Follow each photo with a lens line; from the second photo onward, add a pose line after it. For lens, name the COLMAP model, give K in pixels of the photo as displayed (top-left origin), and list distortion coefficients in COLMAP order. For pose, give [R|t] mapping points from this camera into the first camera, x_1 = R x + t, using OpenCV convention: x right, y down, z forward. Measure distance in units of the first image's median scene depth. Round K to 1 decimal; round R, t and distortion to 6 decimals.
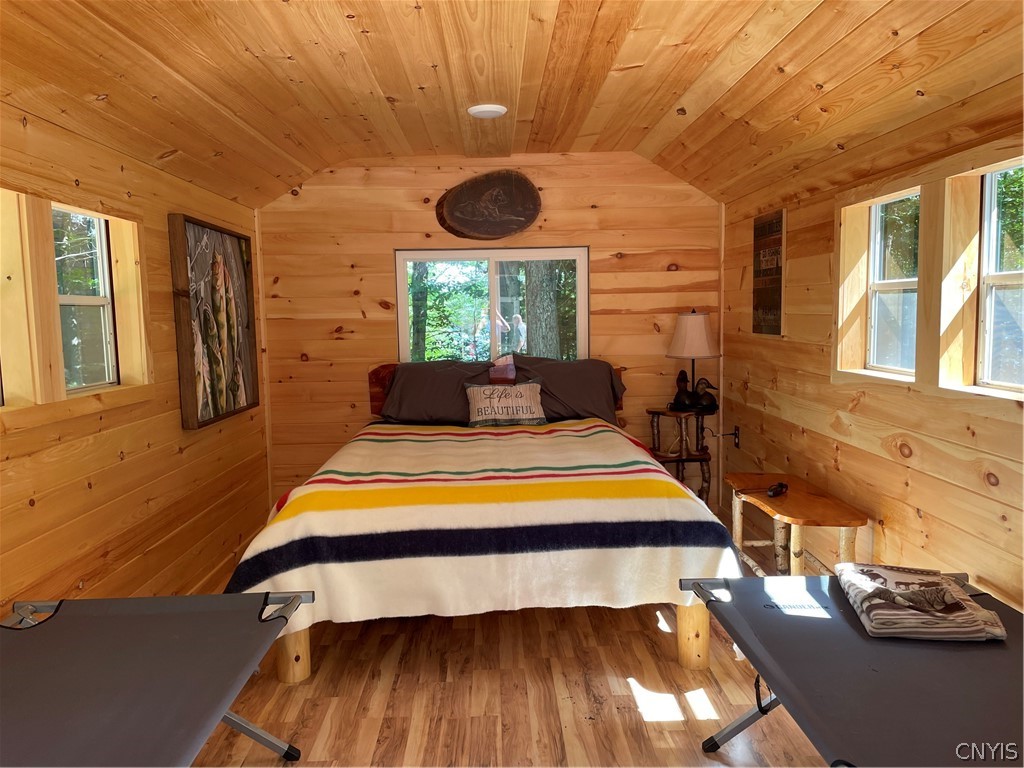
lens RADIAL K [[771.6, 0, 514.9], [0, 771.6, 387.9], [0, 0, 1]] dist [0.089263, -0.130285]
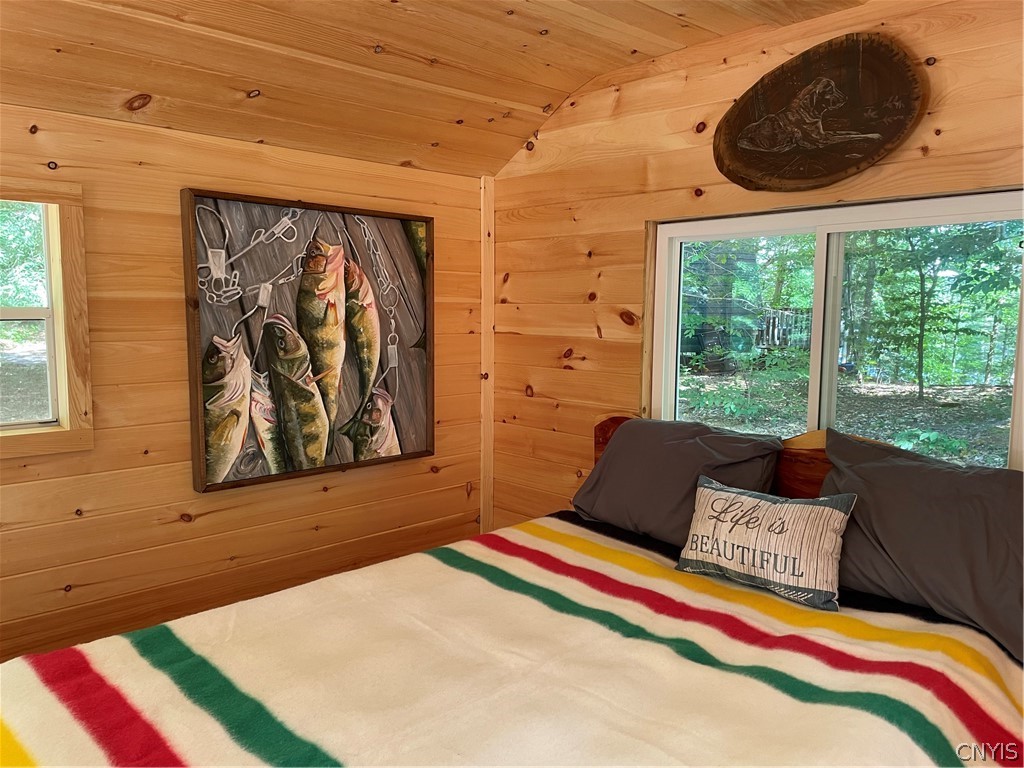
lens RADIAL K [[771.6, 0, 514.9], [0, 771.6, 387.9], [0, 0, 1]] dist [0.089263, -0.130285]
pose [[0.663195, 0.101386, -0.741548, 0.223650], [-0.088502, 0.994454, 0.056812, -0.080505], [0.743196, 0.027951, 0.668490, 0.547913]]
